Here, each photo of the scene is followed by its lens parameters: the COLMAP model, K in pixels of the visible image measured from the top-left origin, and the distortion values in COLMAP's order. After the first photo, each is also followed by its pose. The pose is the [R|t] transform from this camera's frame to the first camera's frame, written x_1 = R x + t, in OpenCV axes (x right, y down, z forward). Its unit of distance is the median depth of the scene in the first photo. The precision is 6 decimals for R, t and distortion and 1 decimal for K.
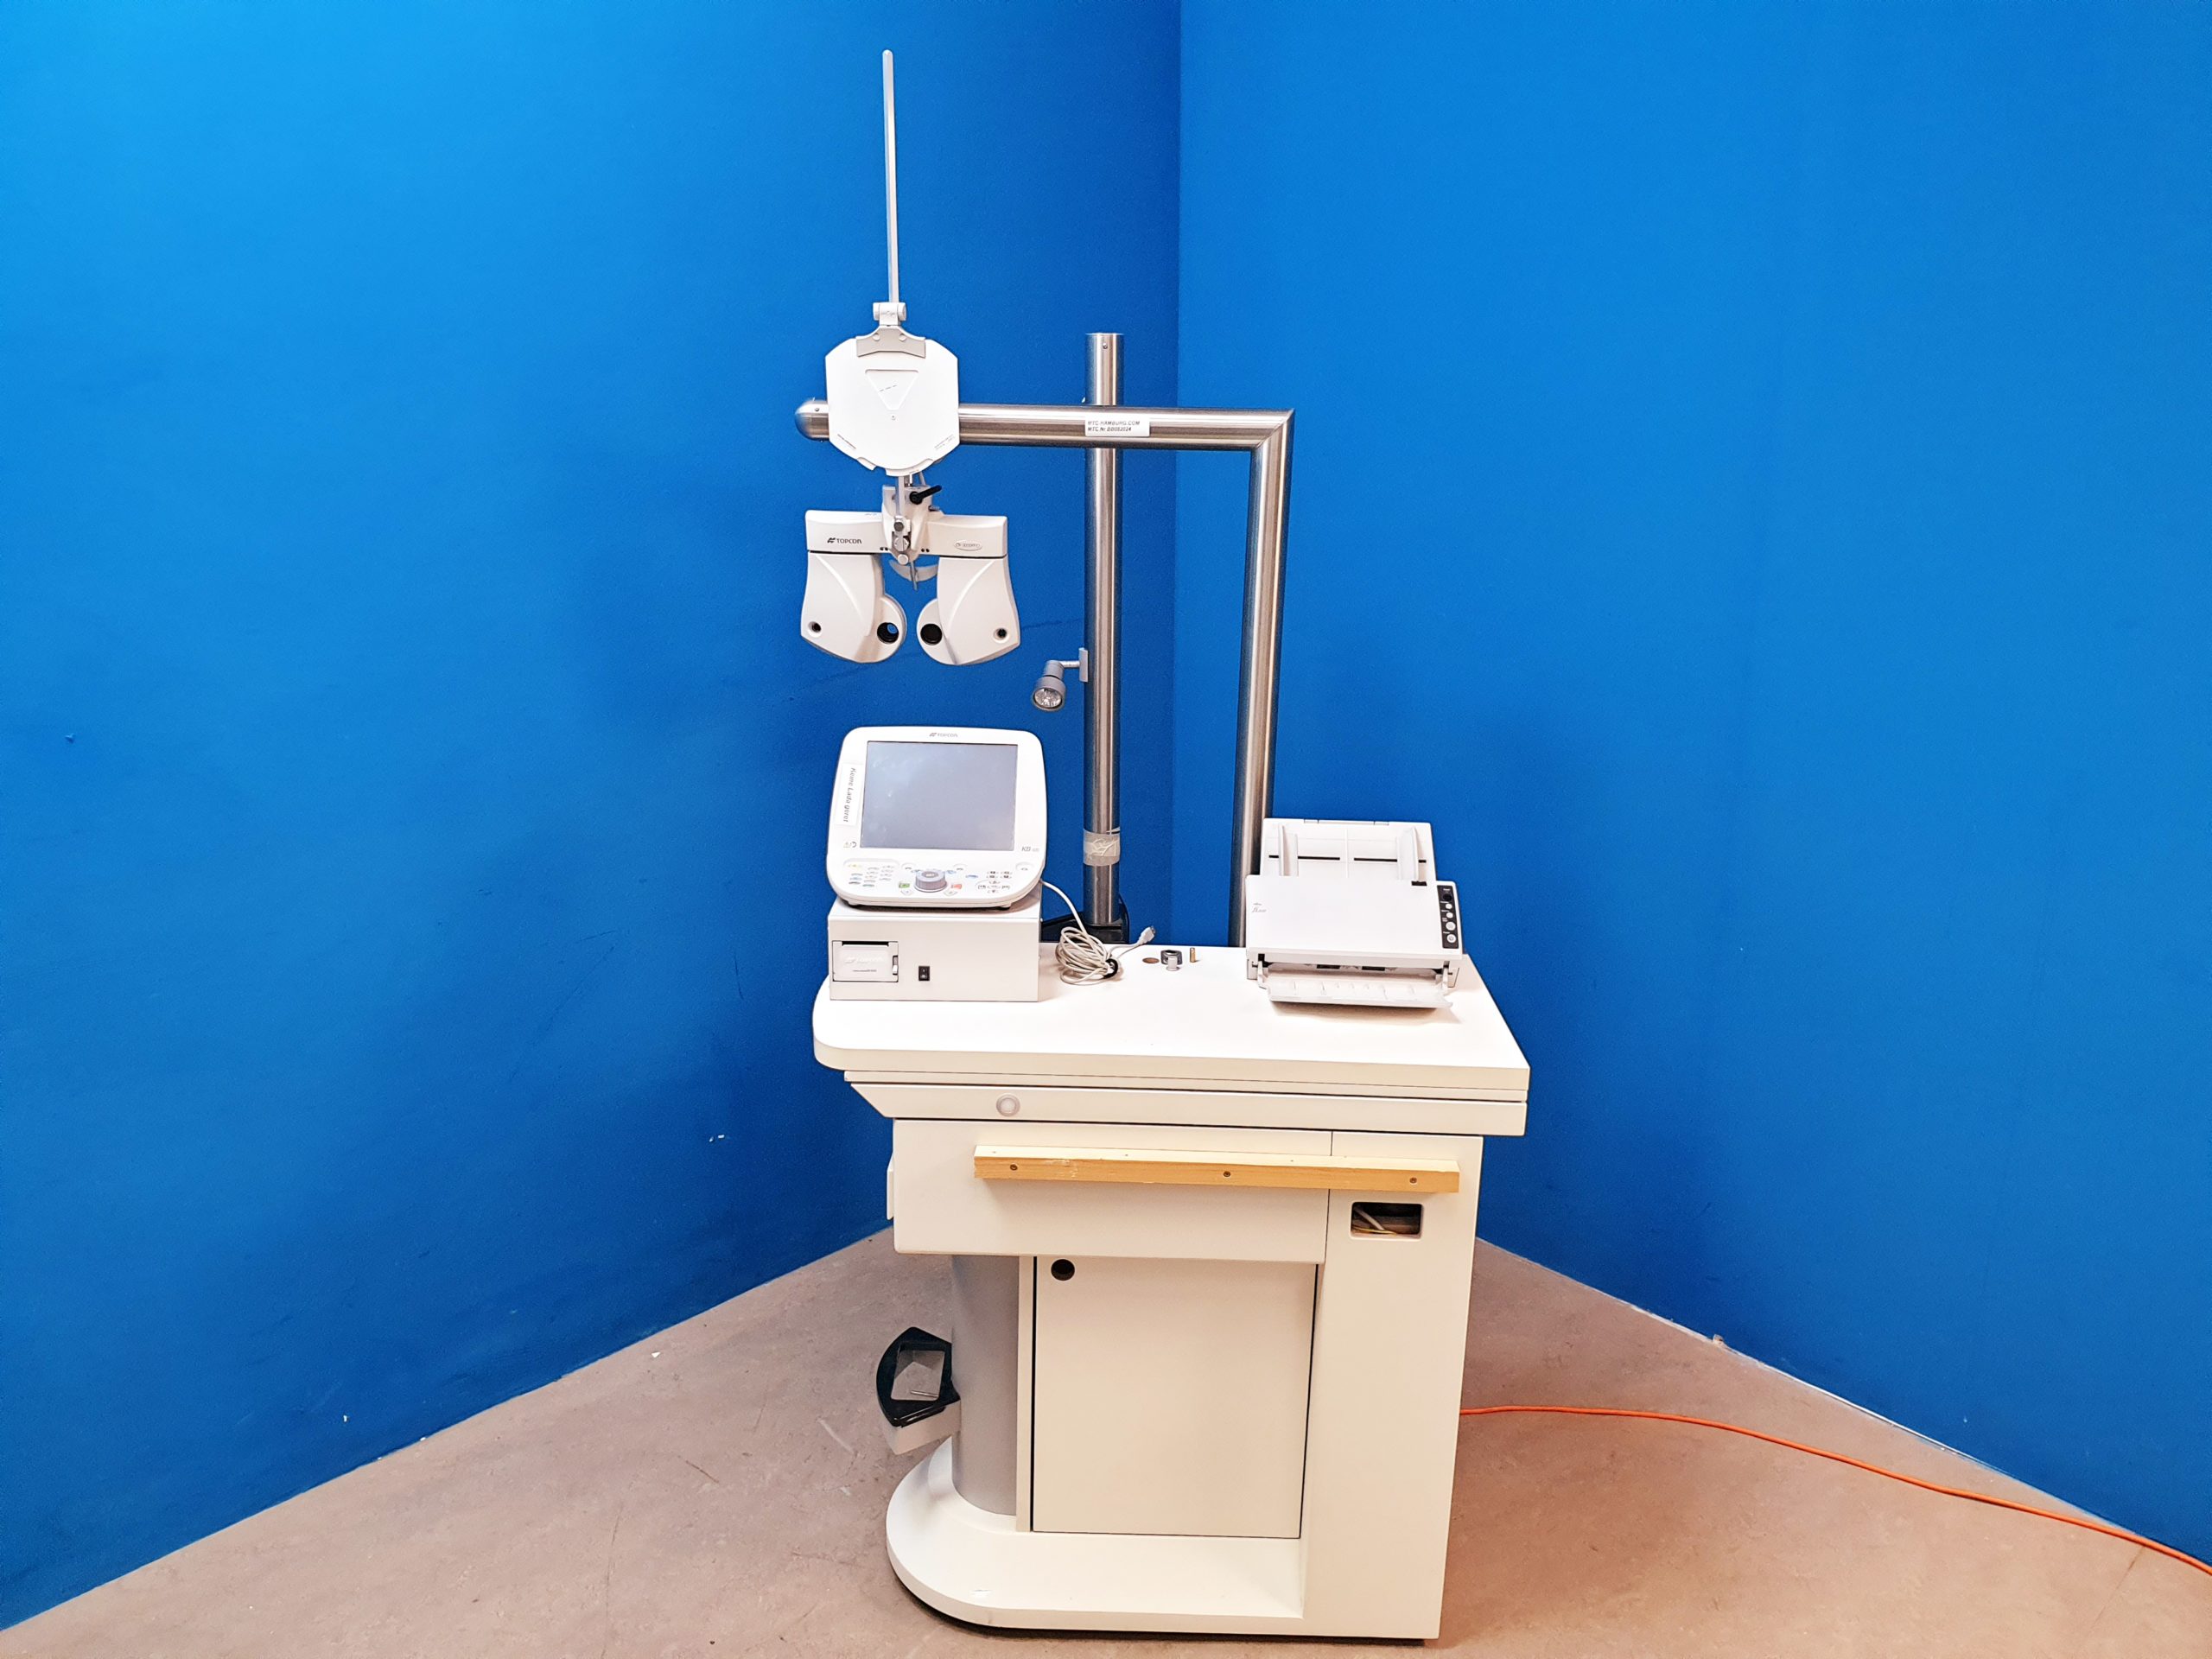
lens RADIAL K [[1681.6, 0, 1132.1], [0, 1681.6, 834.7], [0, 0, 1]] dist [0.063289, -0.002721]
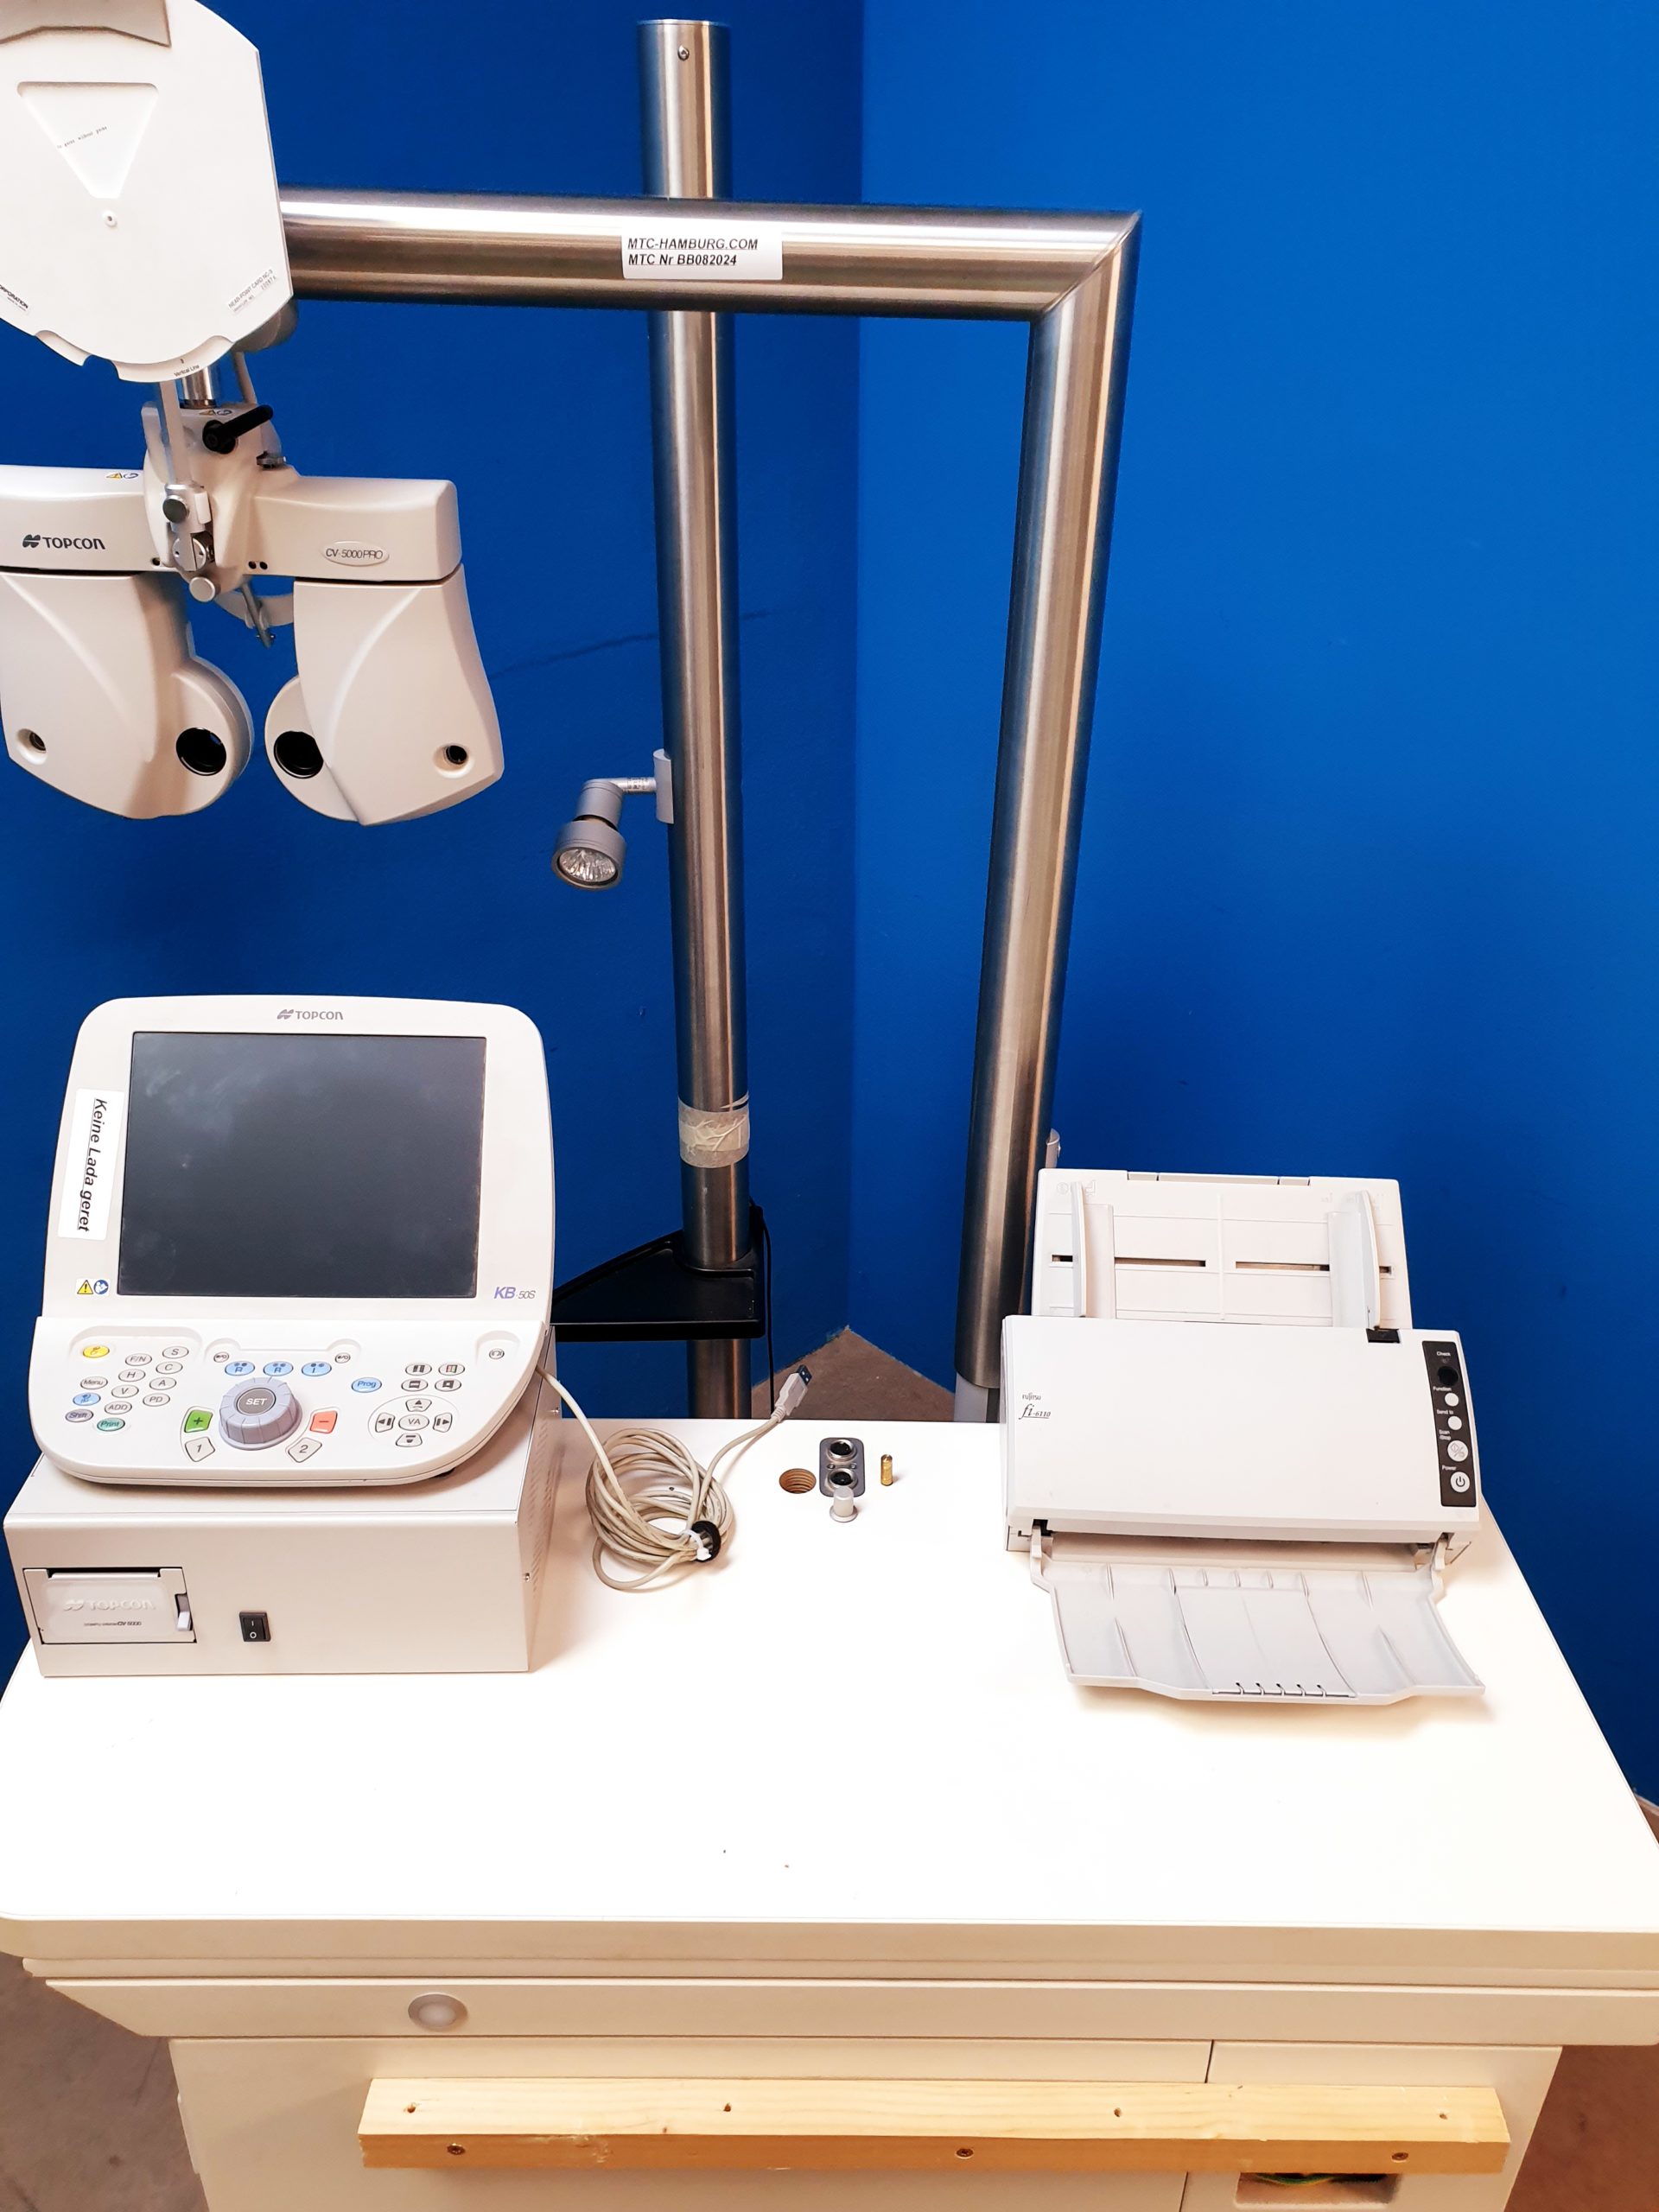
lens RADIAL K [[1742.9, 0, 886.0], [0, 1742.9, 1107.6], [0, 0, 1]] dist [-0.016684, -0.005512]
pose [[0.999515, -0.003654, 0.030916, 0.021065], [-0.002645, 0.979528, 0.201290, -0.124570], [-0.031019, -0.201274, 0.979044, 0.546871]]
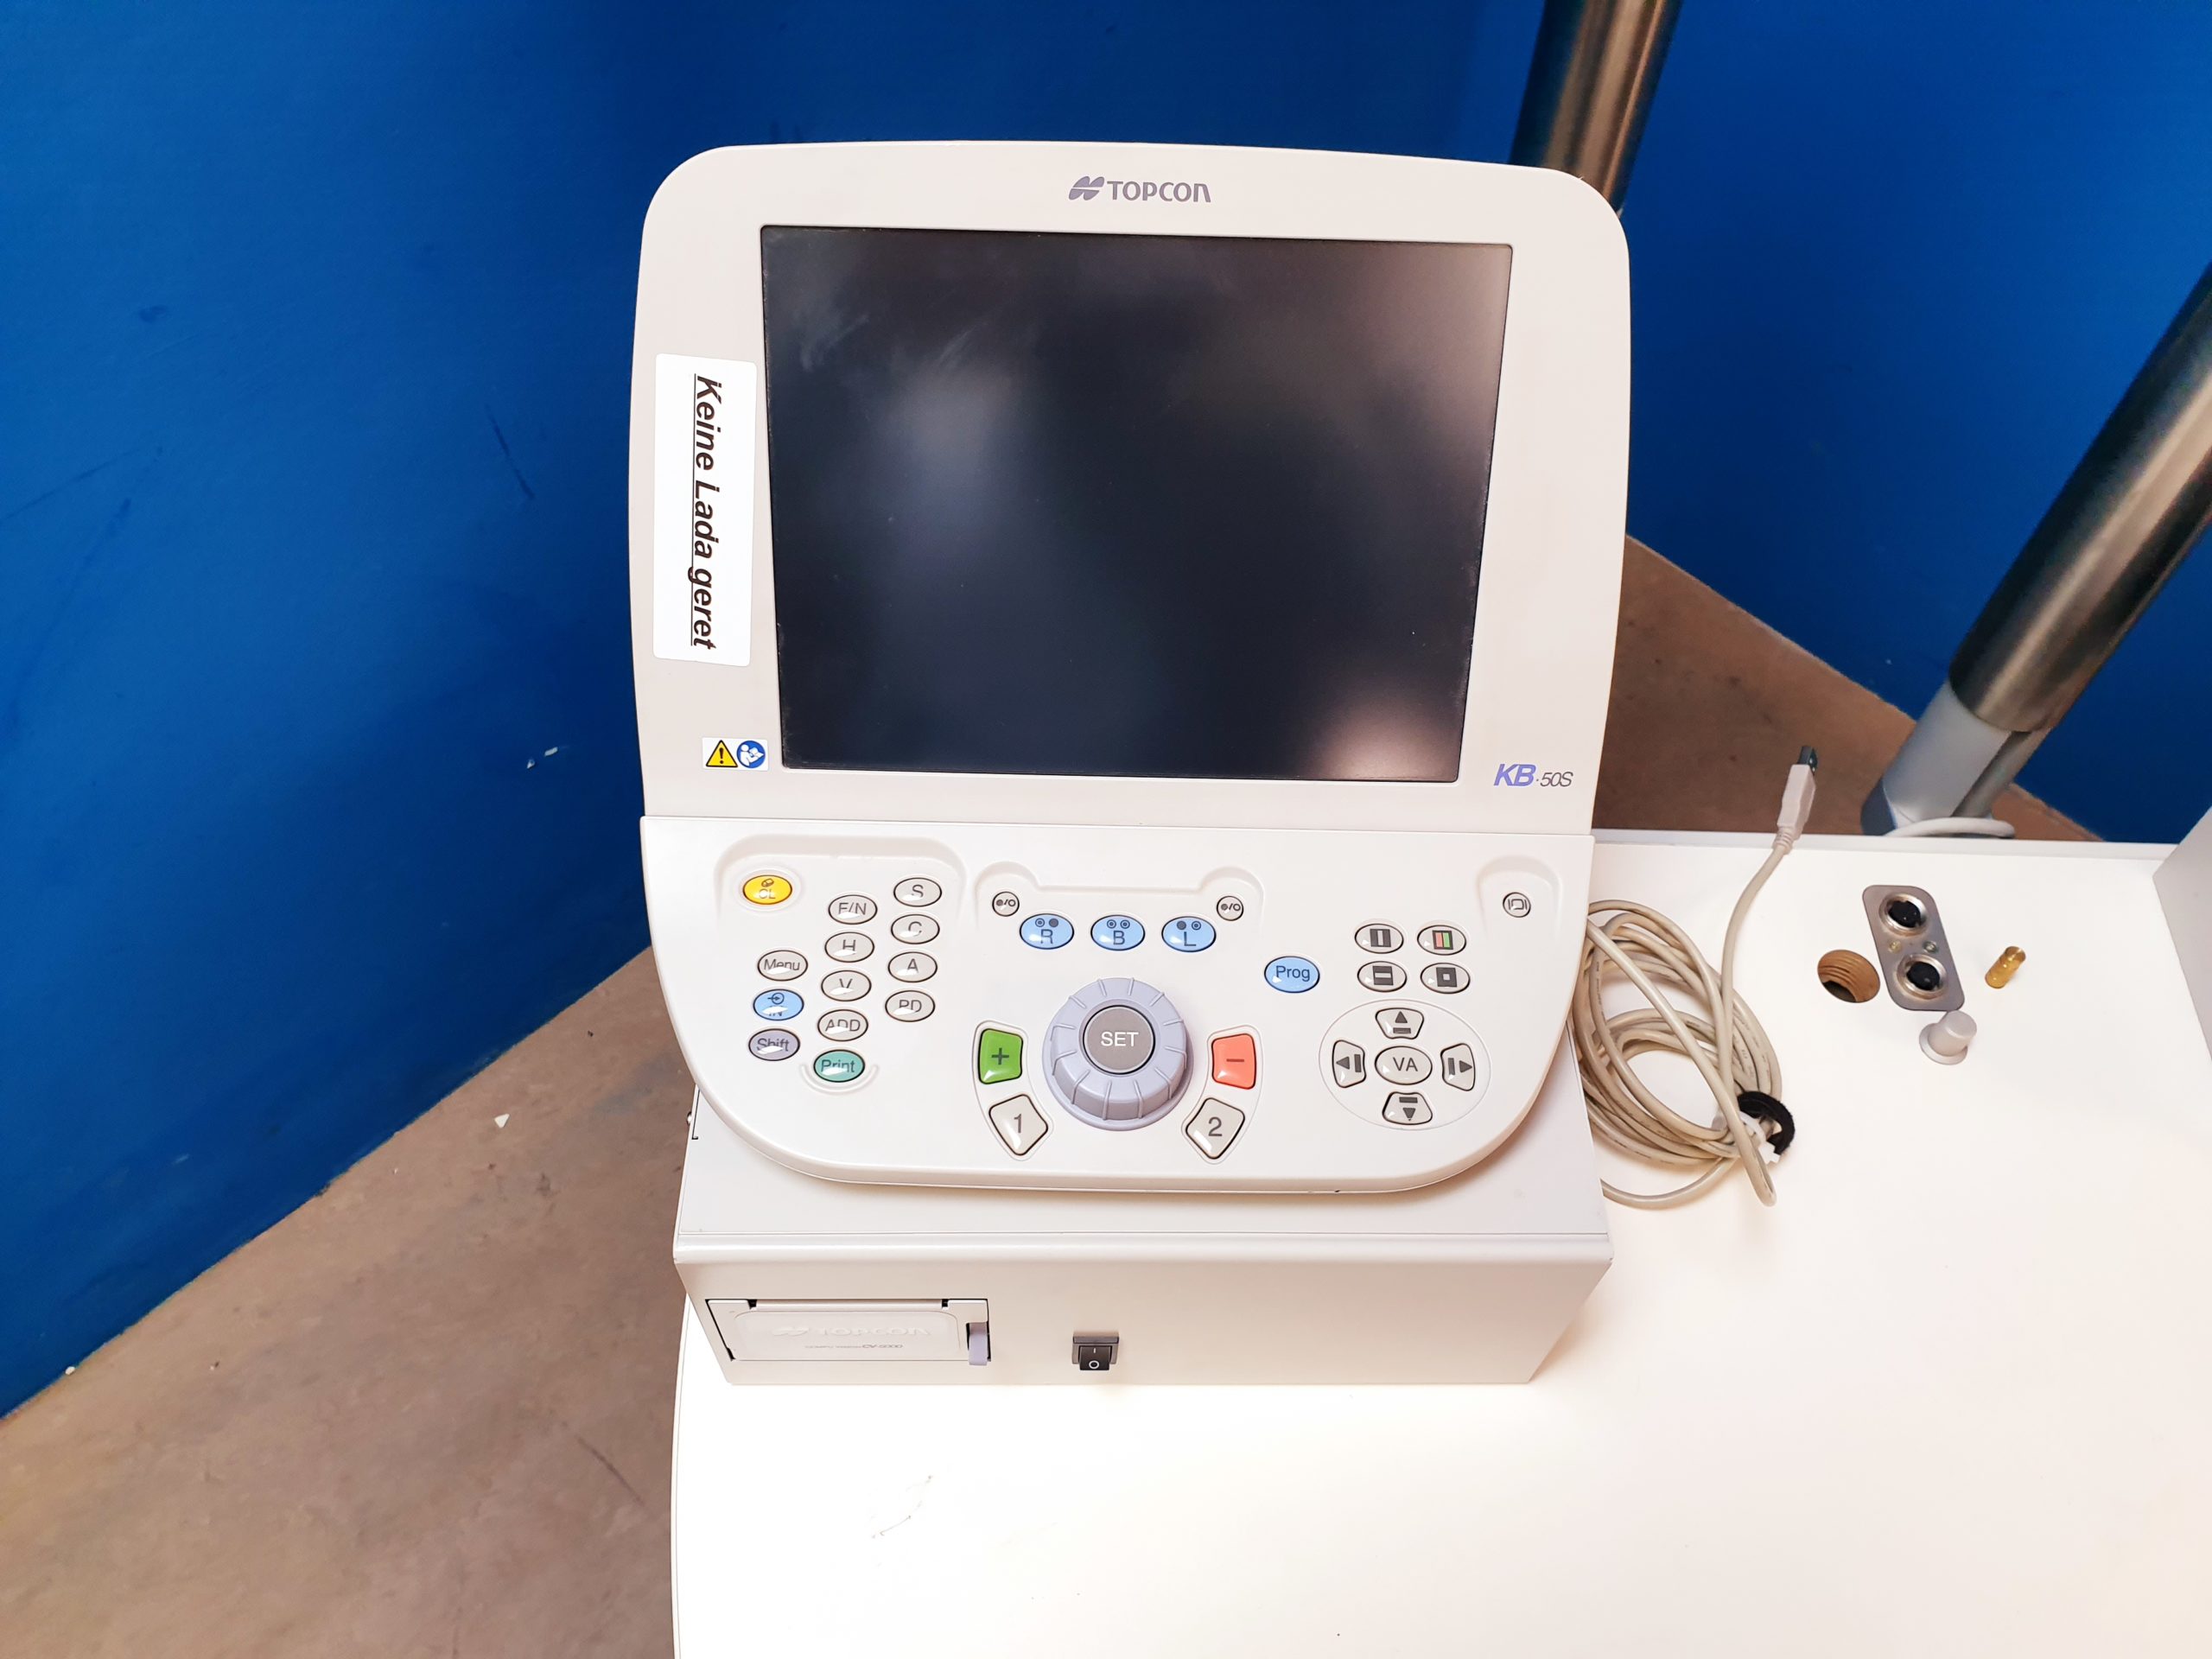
lens RADIAL K [[1681.6, 0, 1132.1], [0, 1681.6, 834.7], [0, 0, 1]] dist [0.063289, -0.002721]
pose [[0.999799, 0.011676, 0.016308, -0.113753], [-0.019322, 0.778889, 0.626864, -0.123323], [-0.005383, -0.627053, 0.778958, 0.787412]]
